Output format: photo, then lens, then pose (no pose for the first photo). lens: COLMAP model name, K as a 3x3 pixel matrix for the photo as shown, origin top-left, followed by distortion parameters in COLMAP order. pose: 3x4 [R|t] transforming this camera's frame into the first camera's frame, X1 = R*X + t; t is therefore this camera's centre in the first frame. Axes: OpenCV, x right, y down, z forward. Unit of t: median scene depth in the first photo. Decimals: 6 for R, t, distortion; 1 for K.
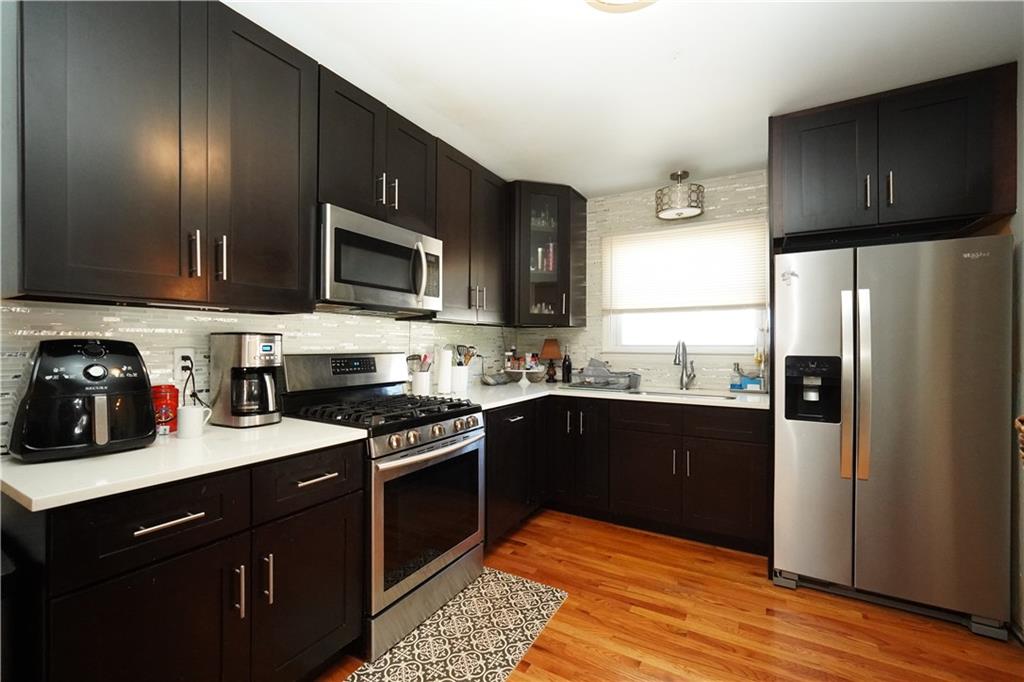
lens RADIAL K [[429.6, 0, 512.4], [0, 429.6, 343.0], [0, 0, 1]] dist [-0.016357, 0.003282]
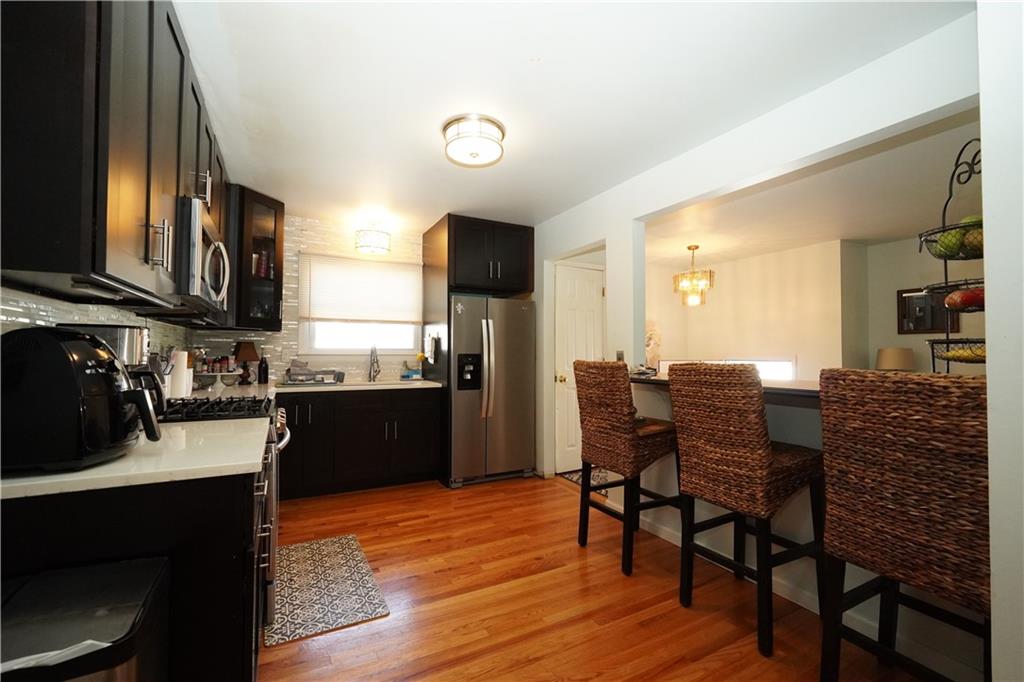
lens RADIAL K [[429.6, 0, 511.1], [0, 429.6, 342.8], [0, 0, 1]] dist [-0.016357, 0.003282]
pose [[0.524701, 0.019257, 0.851069, -0.668103], [-0.004303, 0.999791, -0.019969, 0.016525], [-0.851275, 0.006816, 0.524675, -0.096611]]
